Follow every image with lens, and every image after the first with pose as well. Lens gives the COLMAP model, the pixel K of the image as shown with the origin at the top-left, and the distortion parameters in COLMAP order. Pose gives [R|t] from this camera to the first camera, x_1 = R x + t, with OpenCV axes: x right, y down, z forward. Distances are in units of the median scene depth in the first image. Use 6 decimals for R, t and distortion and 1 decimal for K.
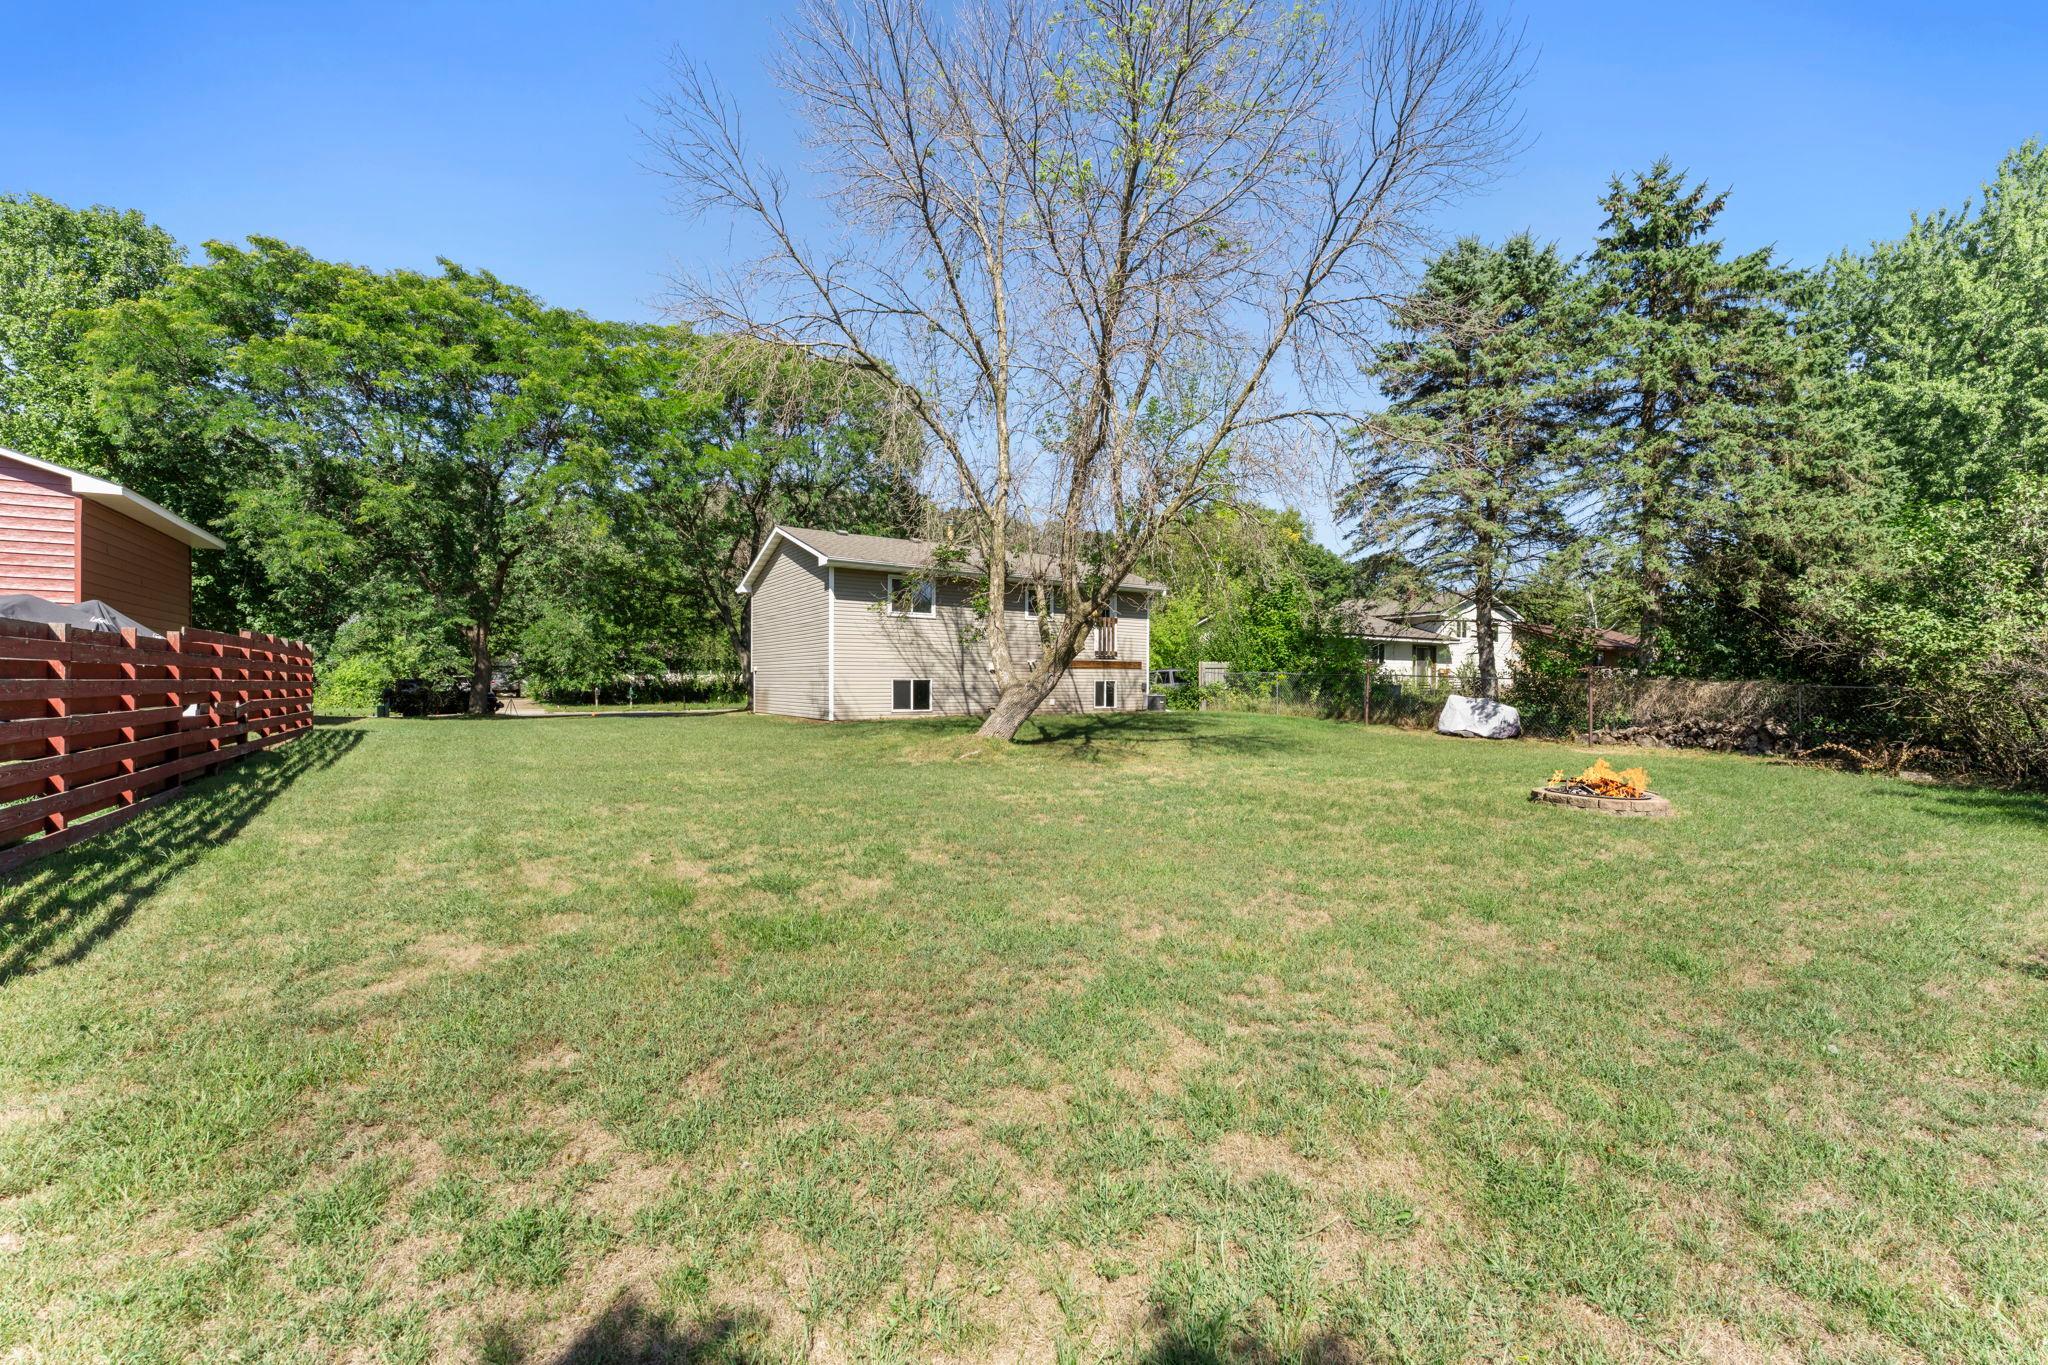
lens RADIAL K [[816.3, 0, 1048.8], [0, 816.3, 696.7], [0, 0, 1]] dist [0.003647, -0.000836]
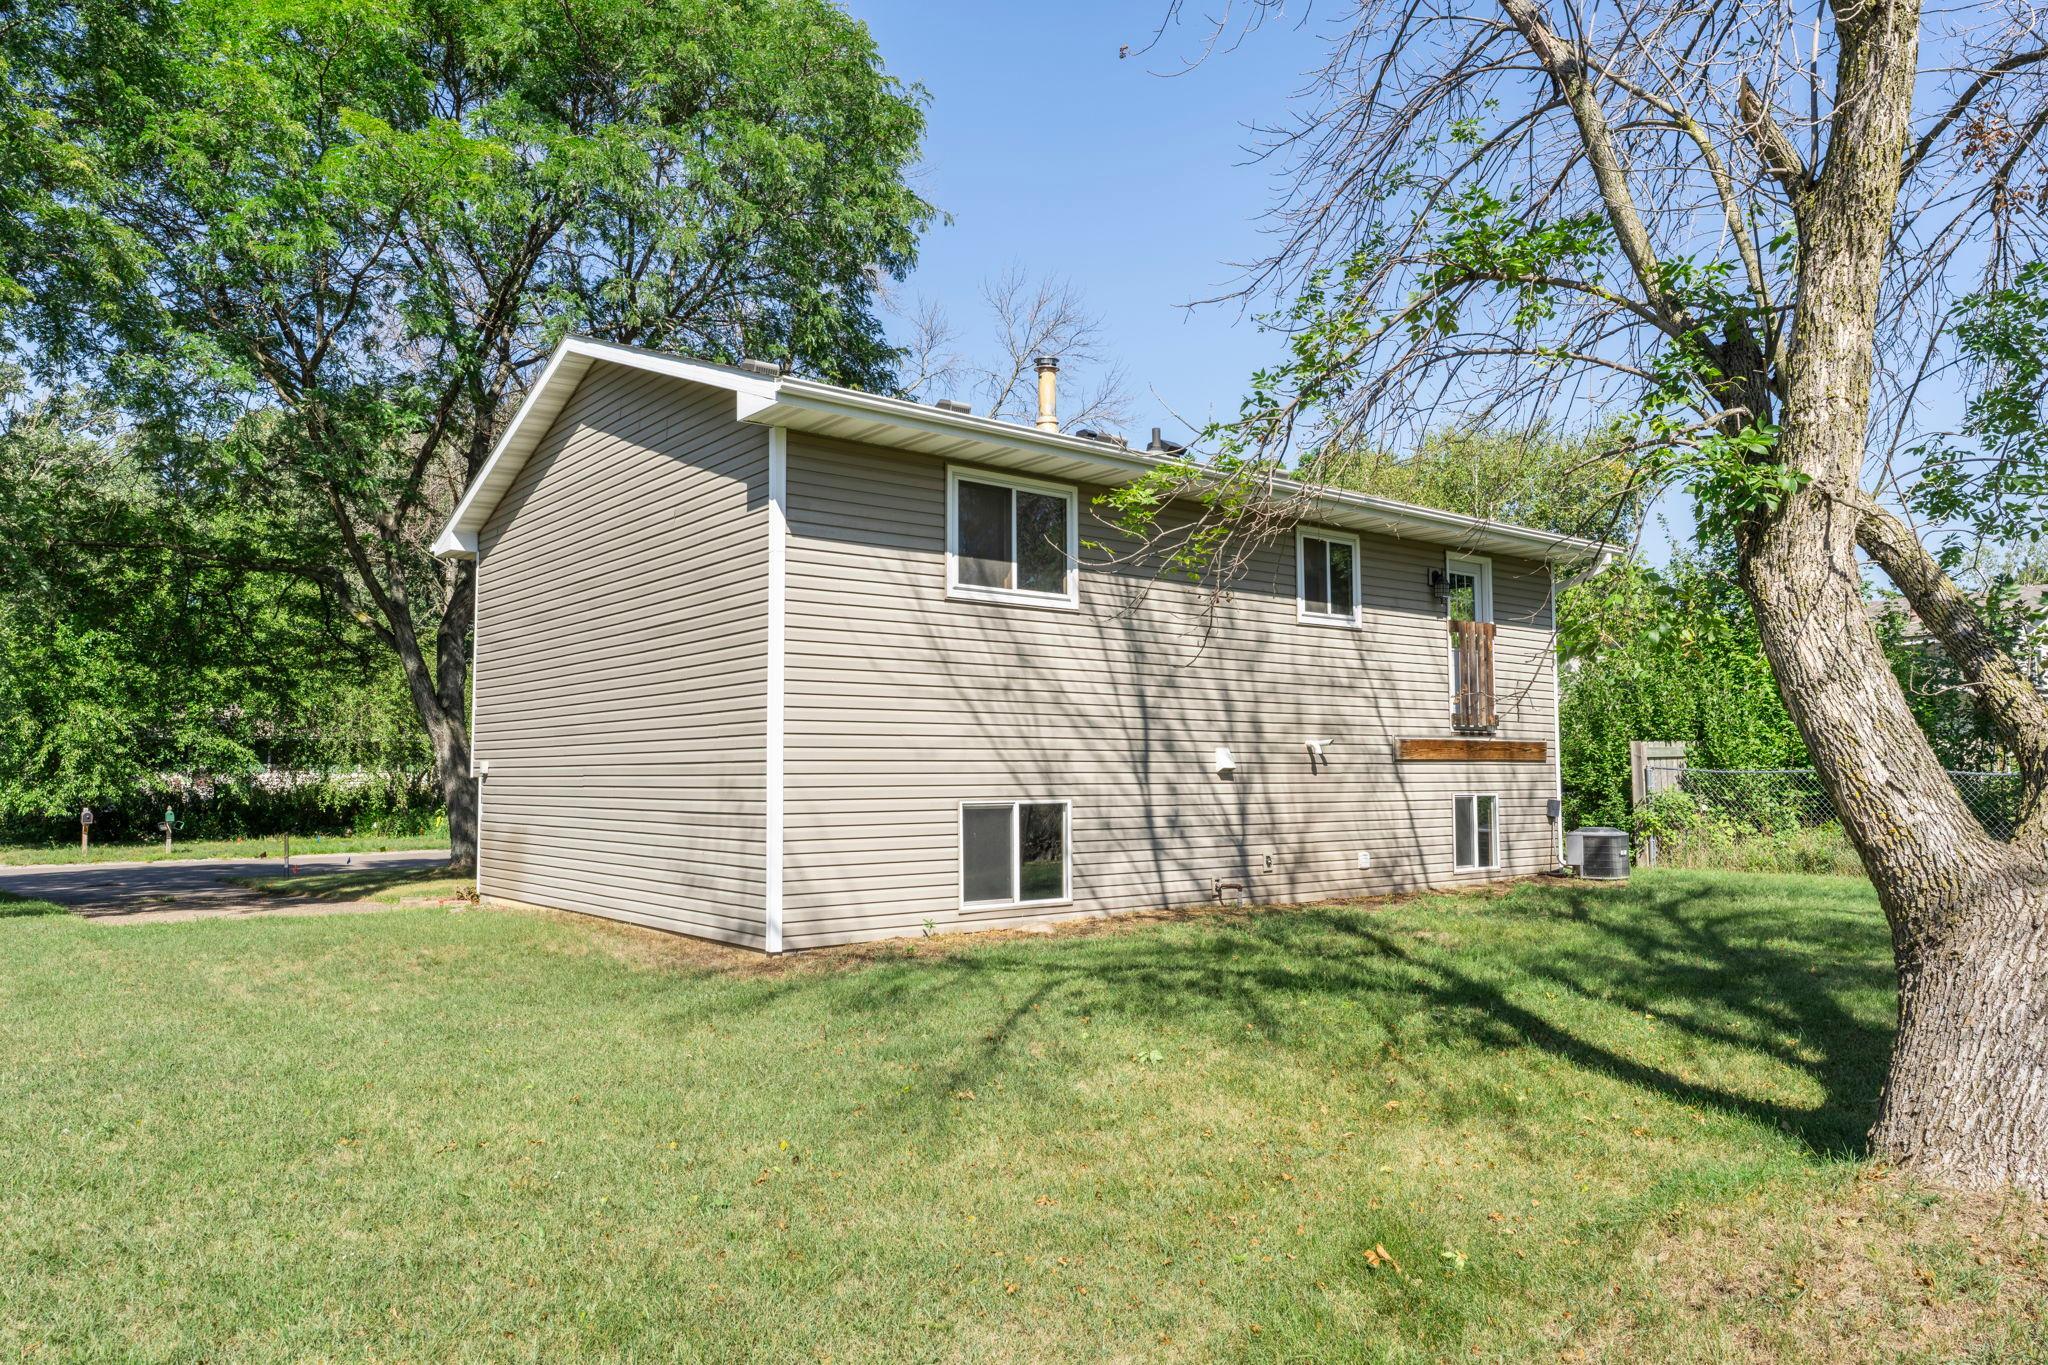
lens RADIAL K [[1348.3, 0, 1024.1], [0, 1348.3, 683.2], [0, 0, 1]] dist [0.015315, 0.005038]
pose [[0.998067, -0.003210, 0.062065, -0.171018], [0.008497, 0.996335, -0.085116, -0.019949], [-0.061564, 0.085479, 0.994436, 0.424153]]
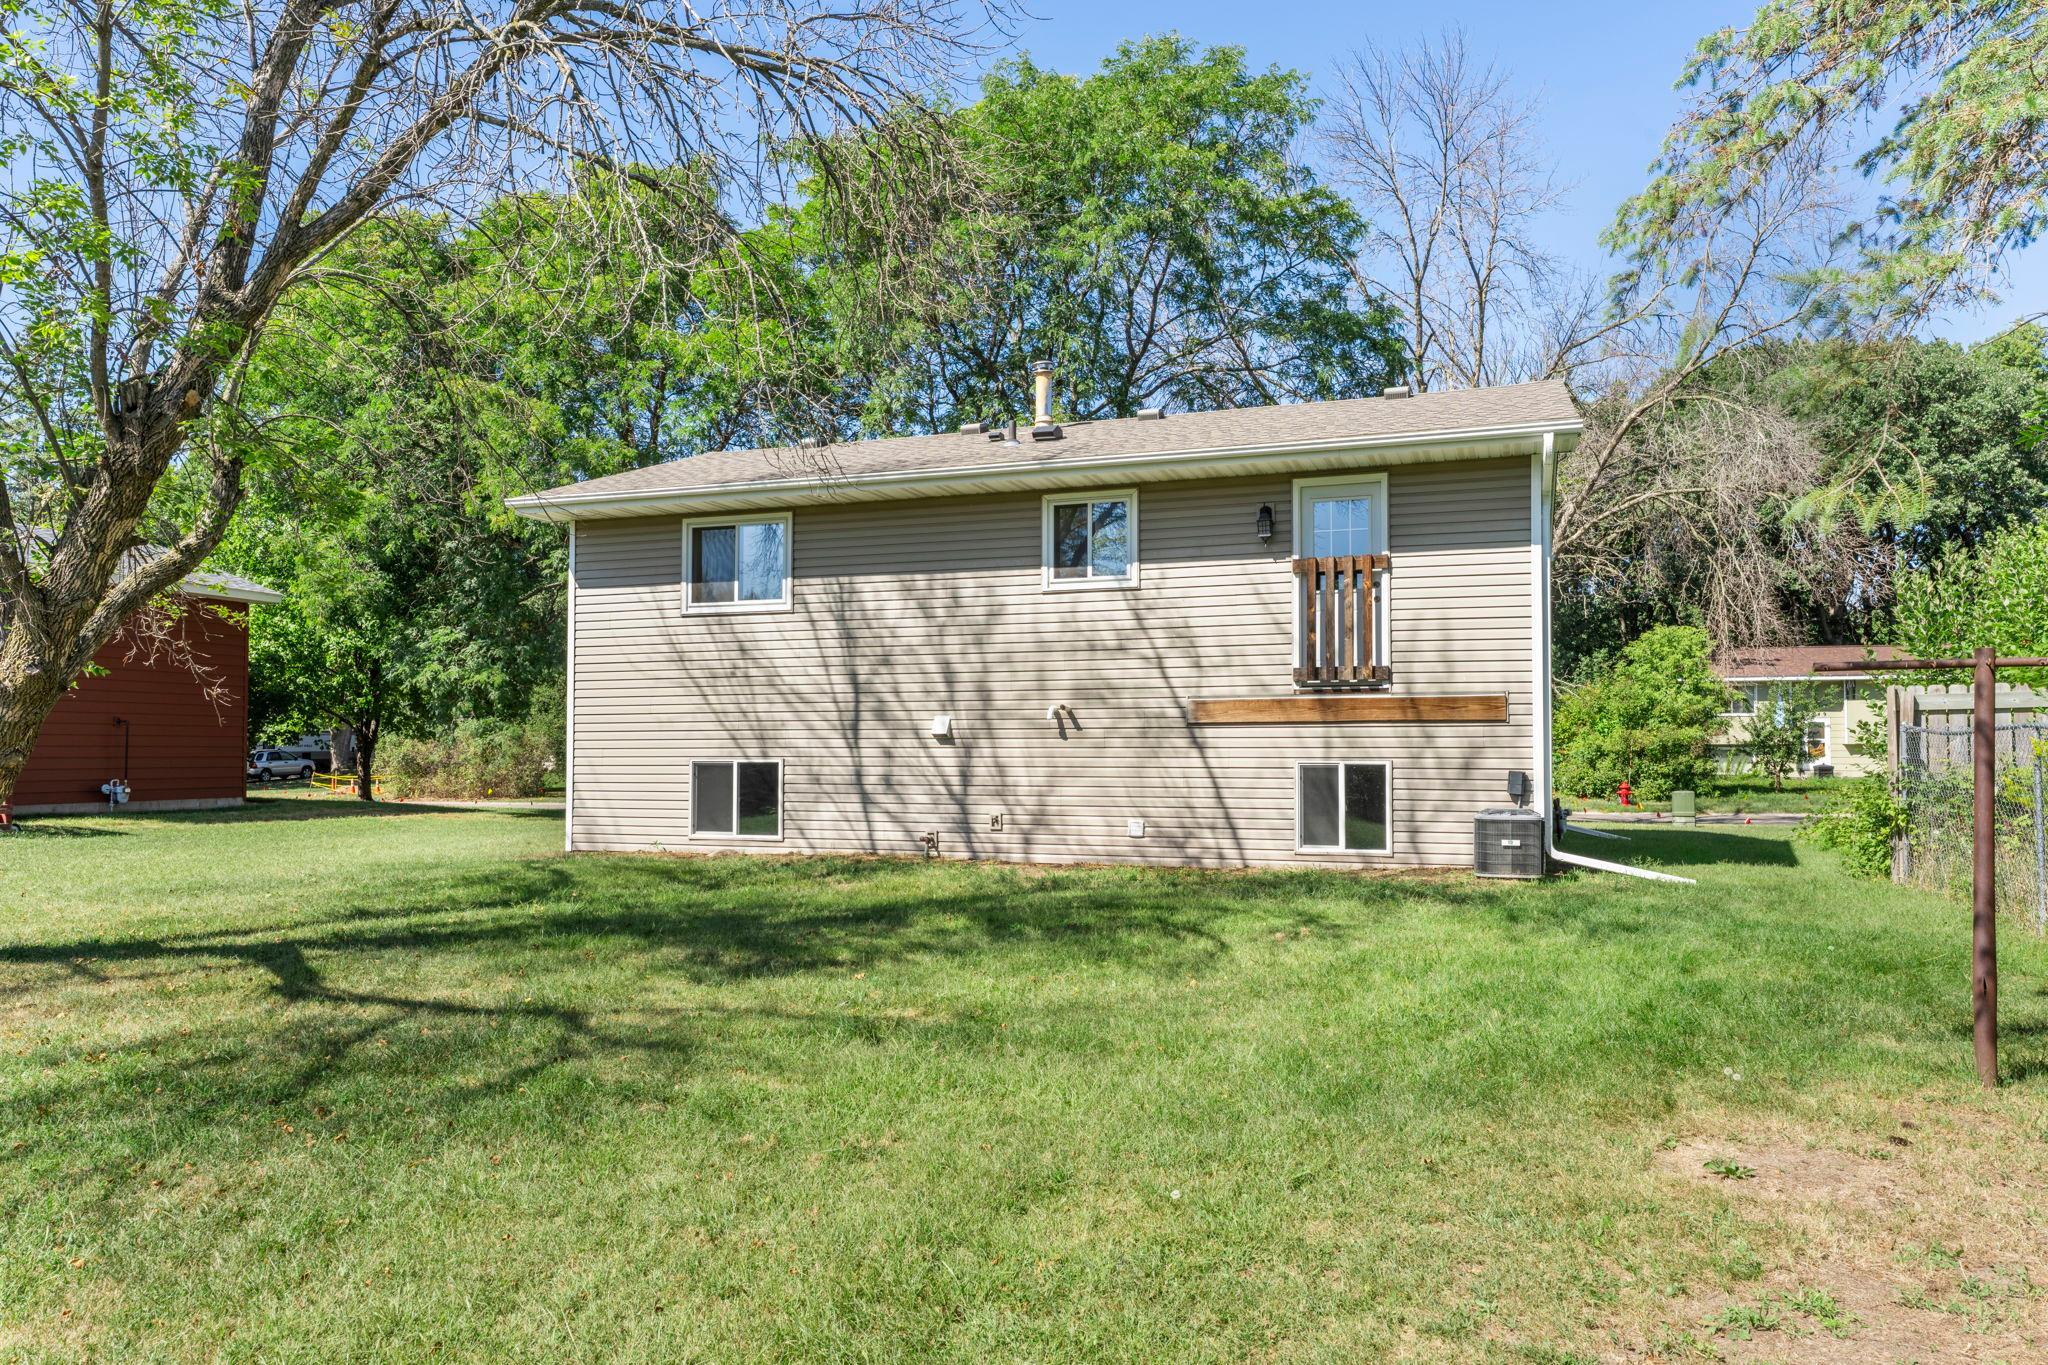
lens RADIAL K [[1360.8, 0, 1011.3], [0, 1360.8, 720.7], [0, 0, 1]] dist [-0.004332, -0.001469]
pose [[0.583199, -0.026088, -0.811911, 0.422681], [-0.011945, 0.999101, -0.040683, -0.013303], [0.812242, 0.033424, 0.582363, 0.621437]]
